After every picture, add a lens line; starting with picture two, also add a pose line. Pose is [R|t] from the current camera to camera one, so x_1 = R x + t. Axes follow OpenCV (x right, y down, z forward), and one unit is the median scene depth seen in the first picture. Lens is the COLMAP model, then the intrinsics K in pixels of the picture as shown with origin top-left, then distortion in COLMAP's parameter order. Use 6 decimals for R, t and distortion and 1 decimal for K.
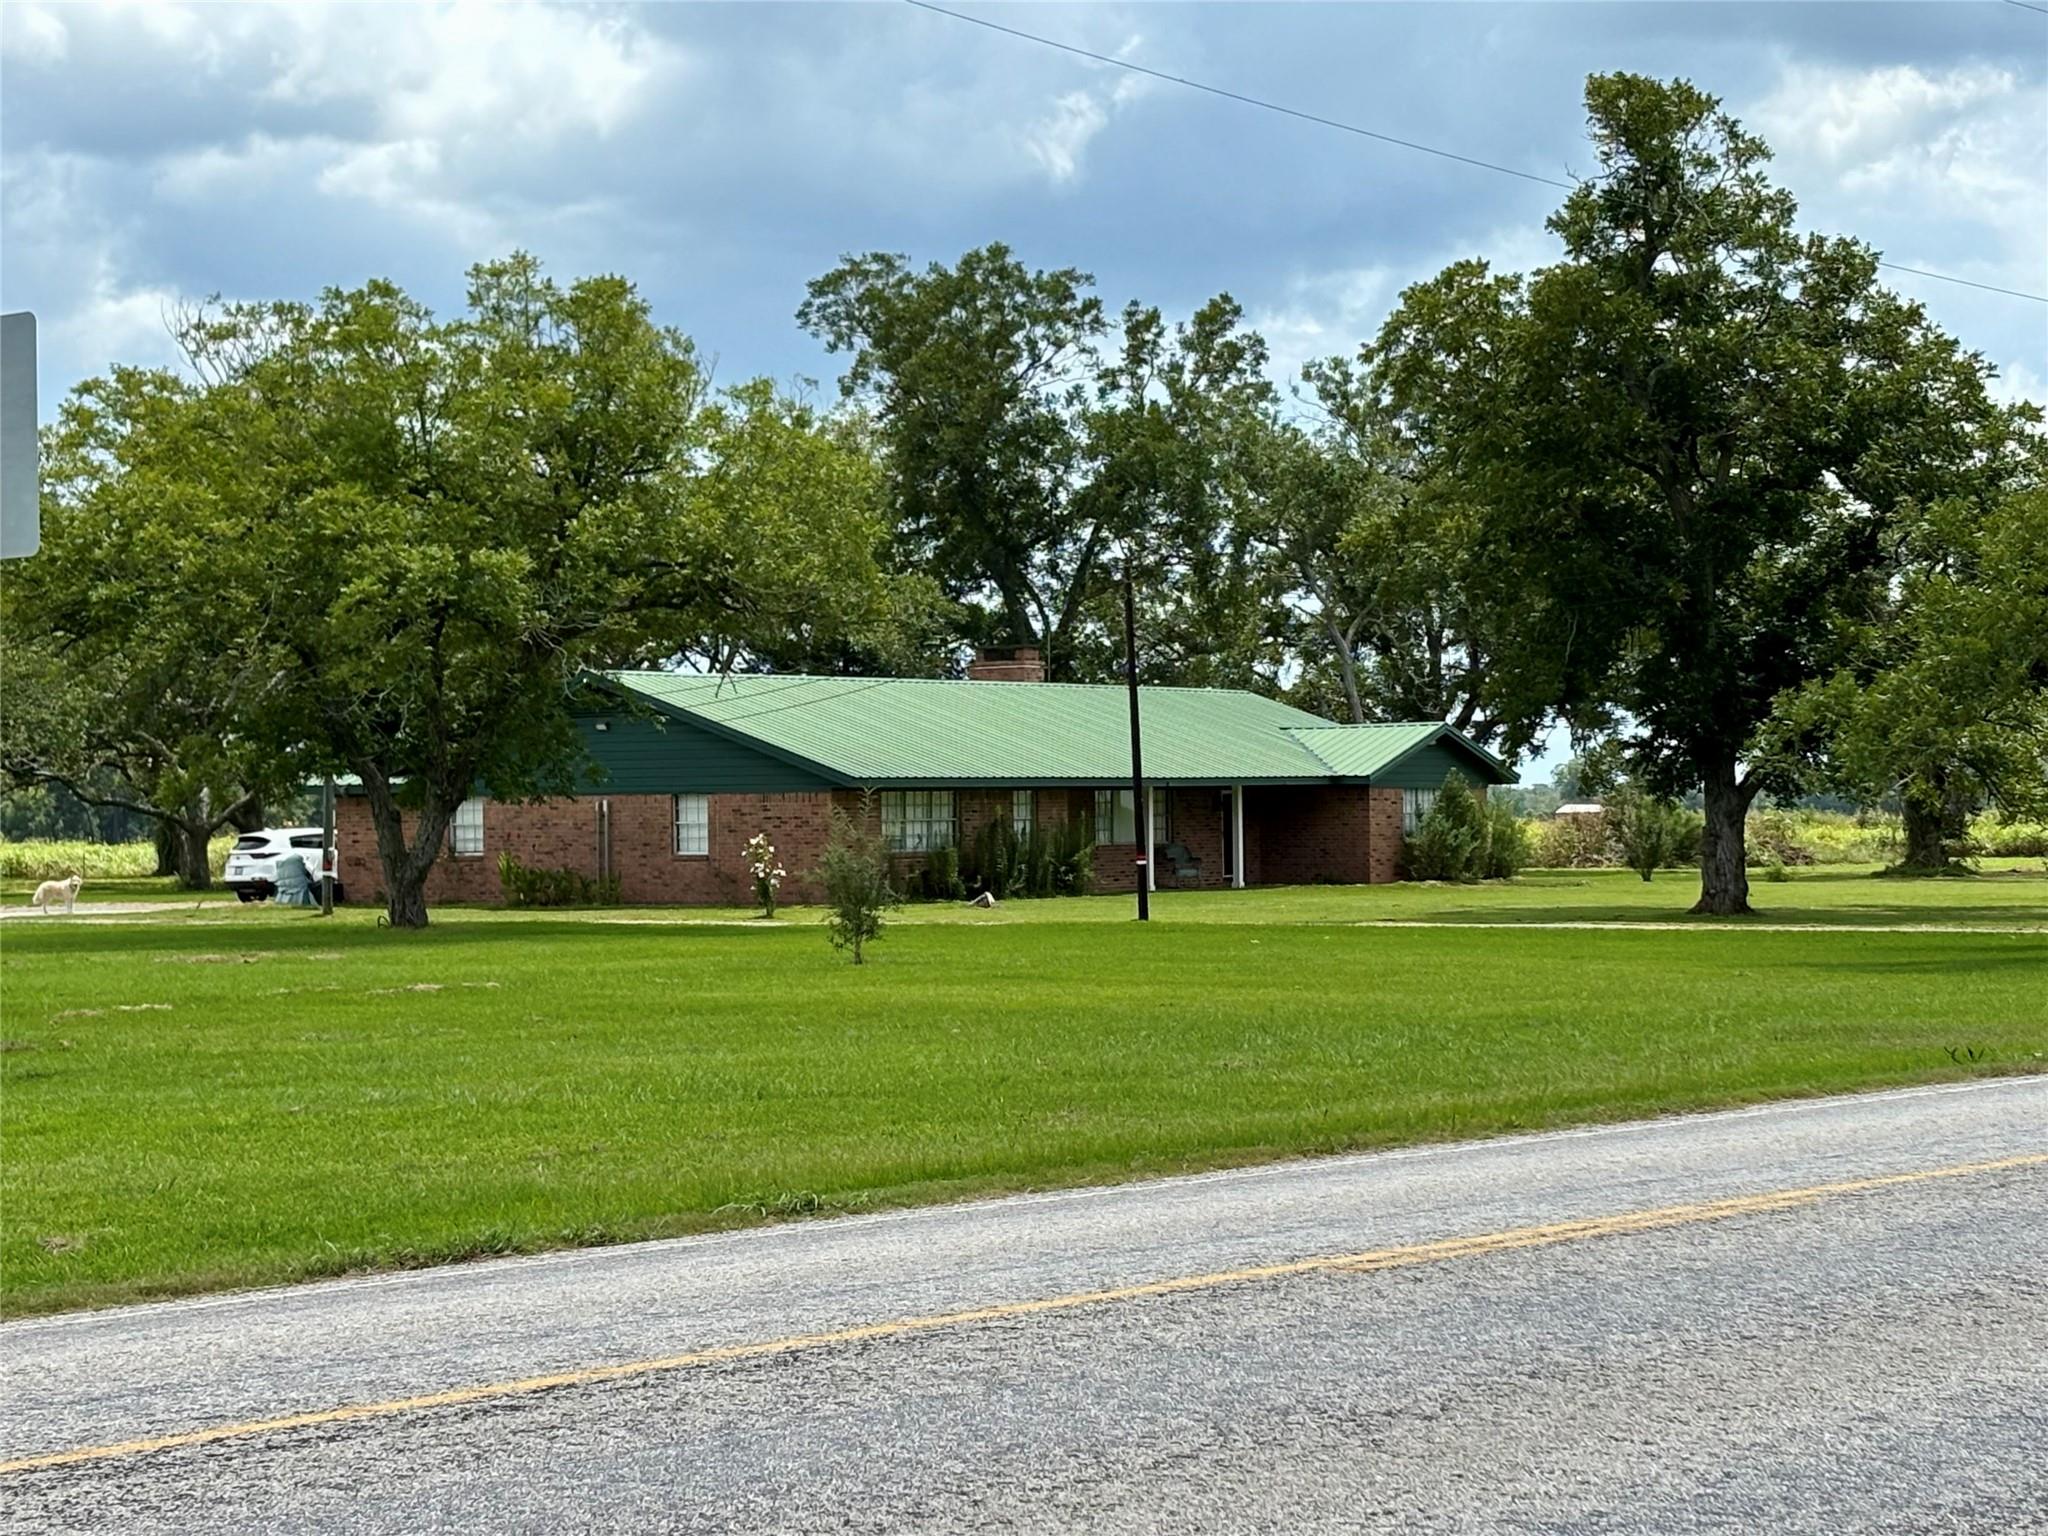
lens RADIAL K [[4742.3, 0, 1024.7], [0, 4742.3, 767.7], [0, 0, 1]] dist [0.117667, 0.000000]
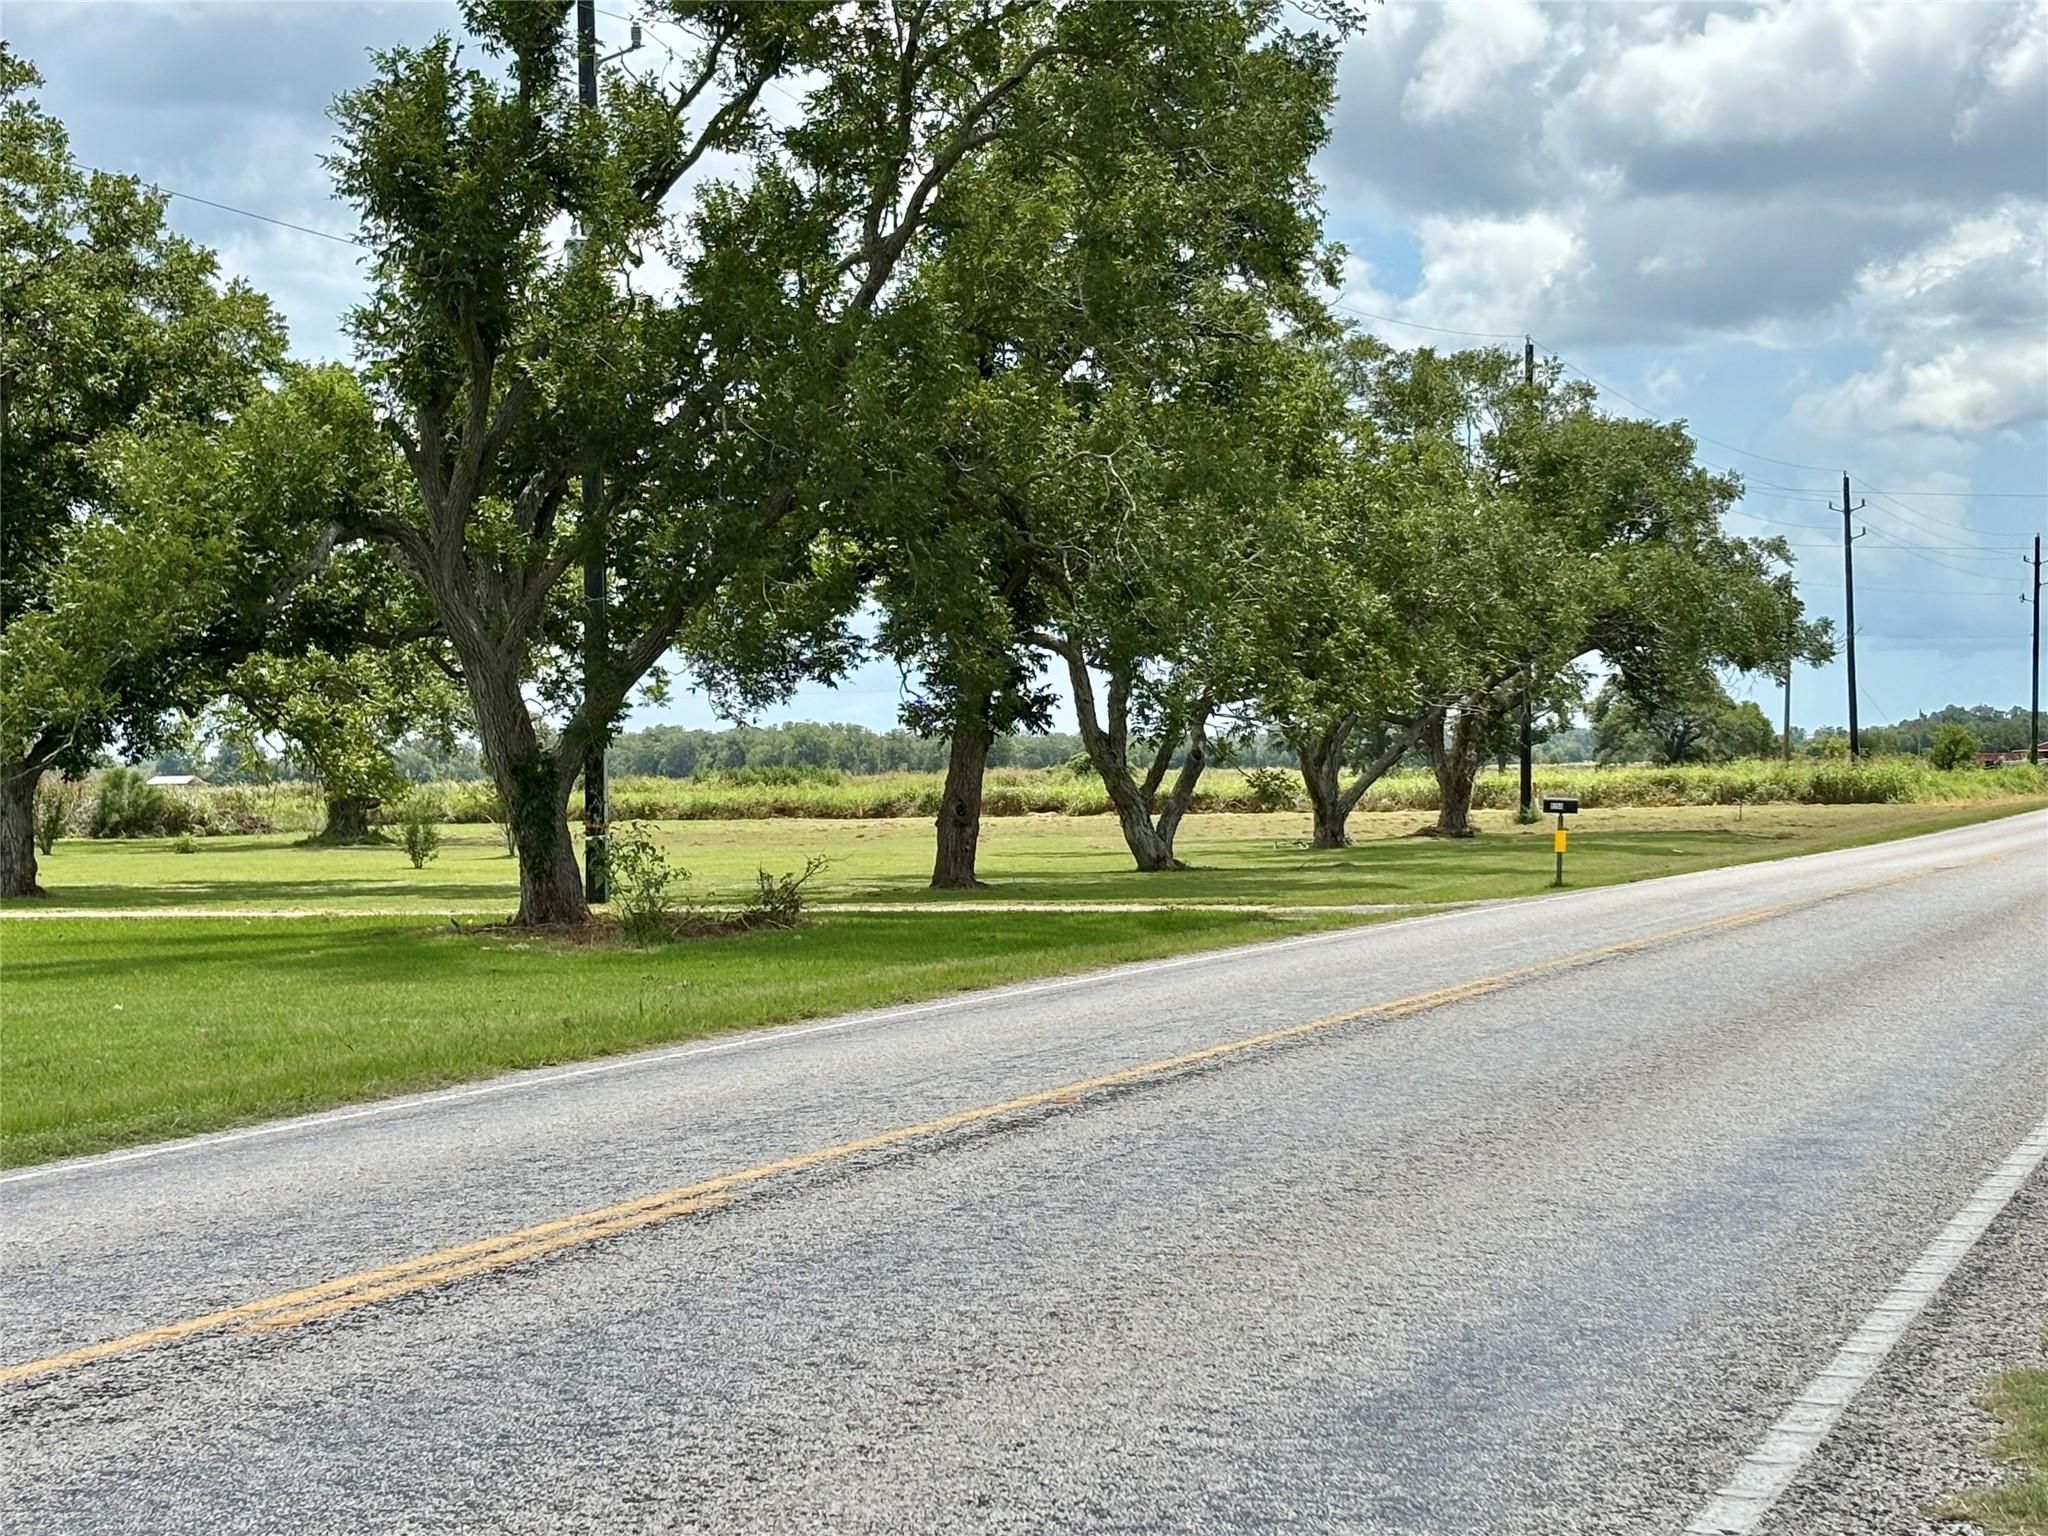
lens RADIAL K [[4041.3, 0, 1024.0], [0, 4041.3, 766.1], [0, 0, 1]] dist [0.098826, 0.000000]
pose [[0.950066, -0.004862, 0.312013, 0.081564], [0.003167, 0.999977, 0.005937, 0.001061], [-0.312034, -0.004653, 0.950059, 0.165425]]
